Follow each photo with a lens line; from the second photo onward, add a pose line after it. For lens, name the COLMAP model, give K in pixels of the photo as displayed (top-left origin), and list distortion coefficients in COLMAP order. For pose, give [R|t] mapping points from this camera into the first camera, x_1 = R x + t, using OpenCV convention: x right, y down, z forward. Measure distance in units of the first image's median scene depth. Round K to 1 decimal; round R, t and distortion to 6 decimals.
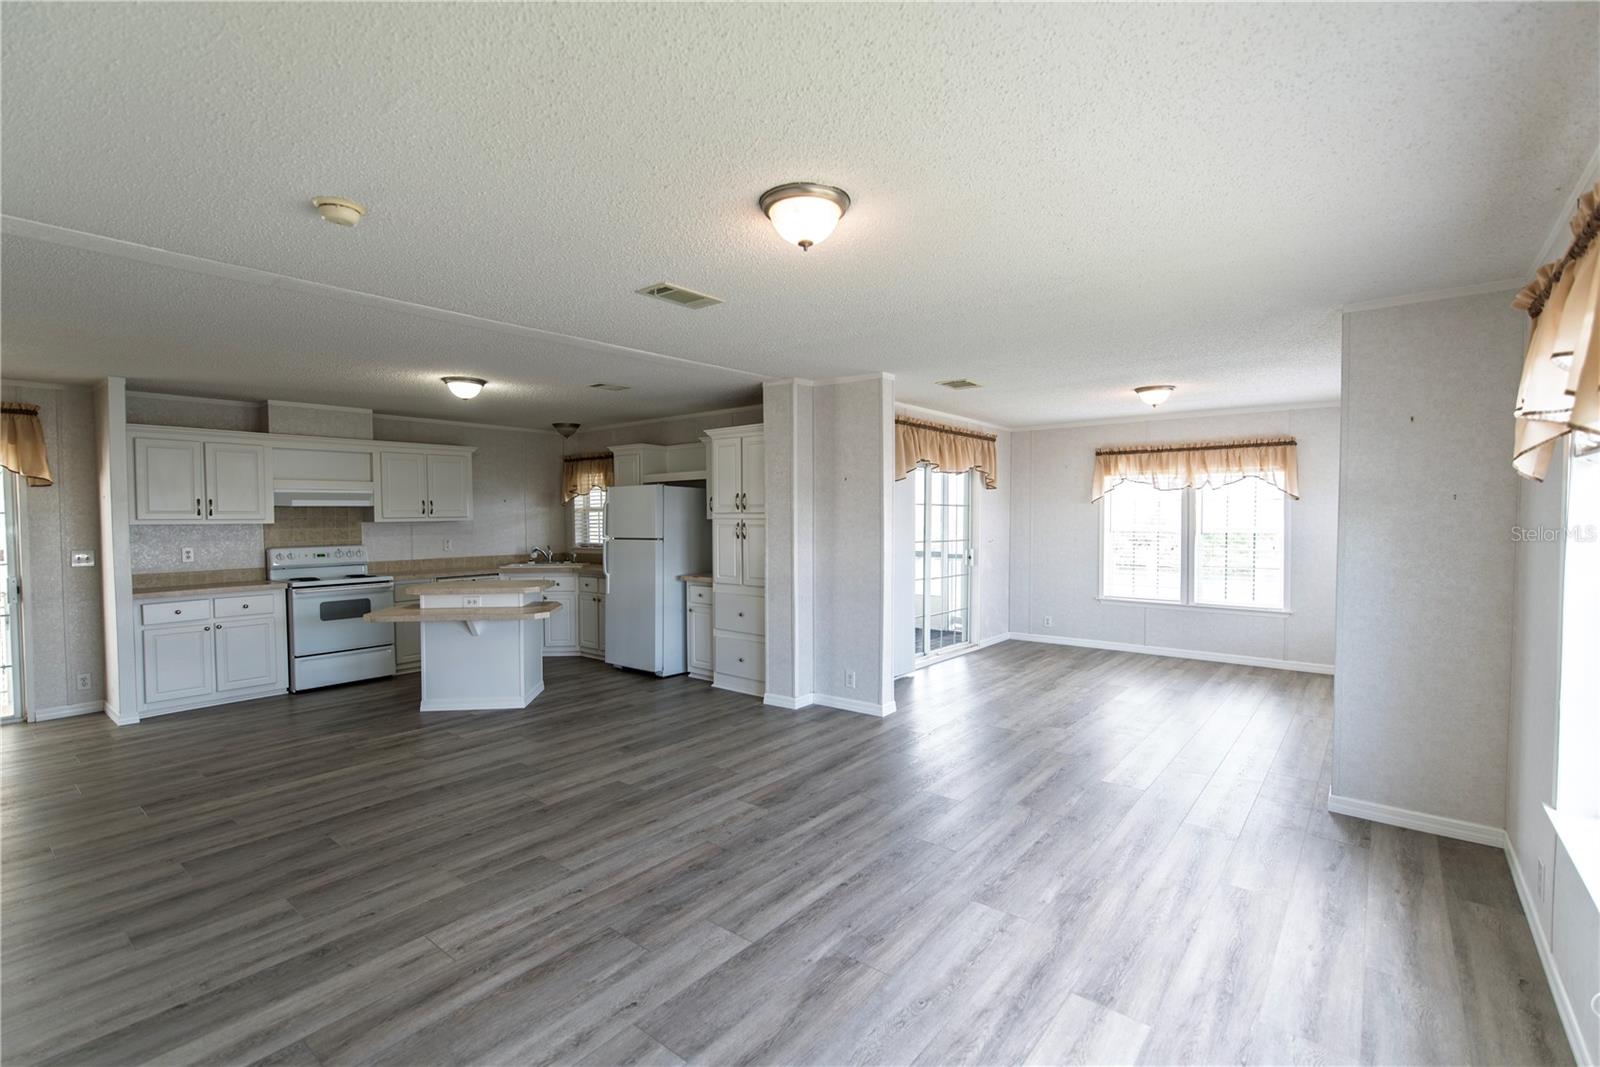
lens RADIAL K [[718.4, 0, 801.7], [0, 718.4, 537.4], [0, 0, 1]] dist [0.000389, -0.000417]
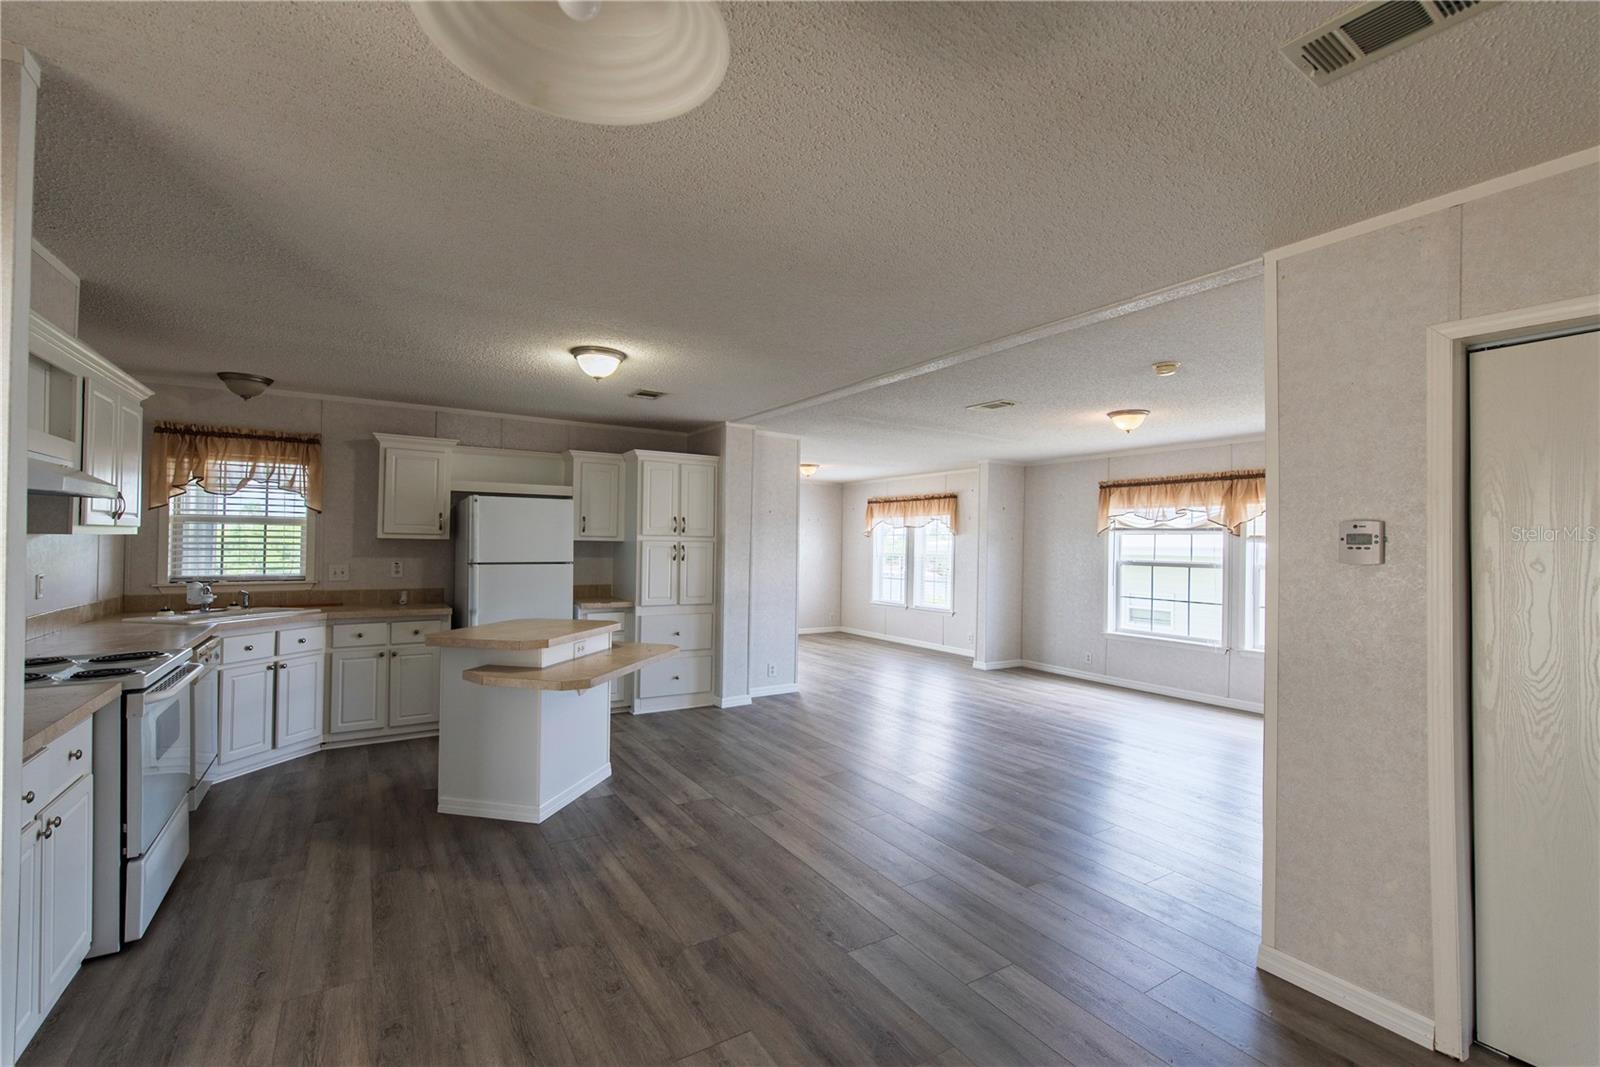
lens RADIAL K [[687.1, 0, 801.8], [0, 687.1, 539.1], [0, 0, 1]] dist [-0.000827, 0.000083]
pose [[0.316592, 0.017837, 0.948394, -1.025887], [0.012336, 0.999661, -0.022919, -0.004429], [-0.948482, 0.018955, 0.316264, 0.541133]]
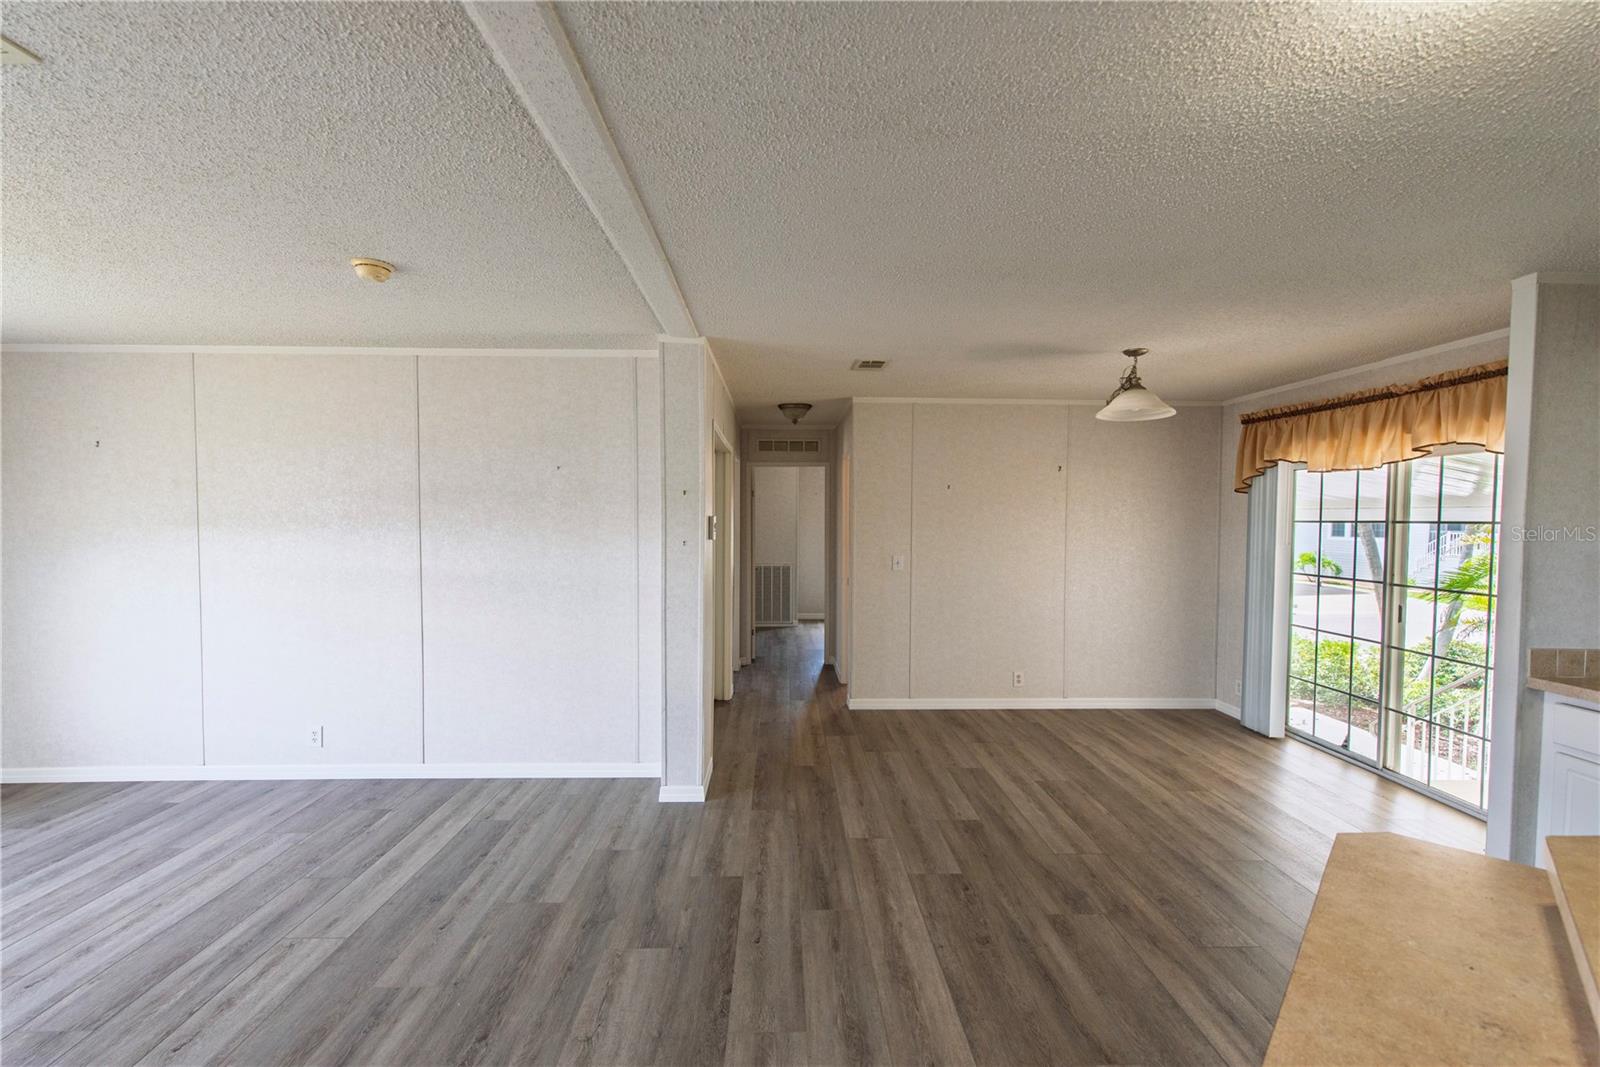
lens RADIAL K [[687.1, 0, 801.8], [0, 687.1, 539.1], [0, 0, 1]] dist [-0.000827, 0.000083]
pose [[-0.755700, 0.025556, -0.654419, -0.173782], [-0.022187, 0.997666, 0.064581, -0.041532], [0.654542, 0.063324, -0.753369, 0.955747]]
